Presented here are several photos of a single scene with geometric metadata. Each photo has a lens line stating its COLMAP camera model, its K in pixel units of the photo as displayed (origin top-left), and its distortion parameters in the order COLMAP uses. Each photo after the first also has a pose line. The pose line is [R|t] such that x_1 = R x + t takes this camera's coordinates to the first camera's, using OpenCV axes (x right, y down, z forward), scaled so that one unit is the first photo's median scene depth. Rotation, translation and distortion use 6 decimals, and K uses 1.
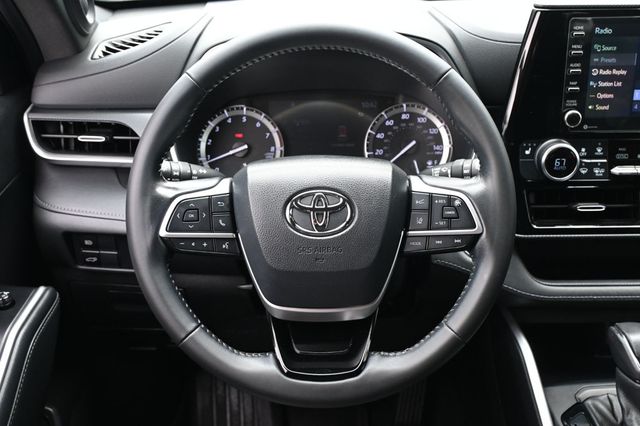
lens RADIAL K [[716.9, 0, 319.6], [0, 716.9, 213.7], [0, 0, 1]] dist [0.001365, 0.000000]
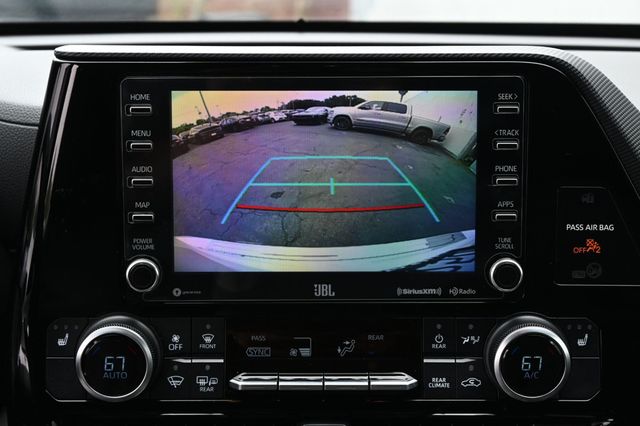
lens RADIAL K [[1319.3, 0, 324.1], [0, 1319.3, 214.9], [0, 0, 1]] dist [0.020521, 0.000000]
pose [[0.999859, 0.010552, 0.013056, 0.459900], [-0.008047, 0.983833, -0.178907, -0.011205], [-0.014733, 0.178777, 0.983779, 0.091711]]
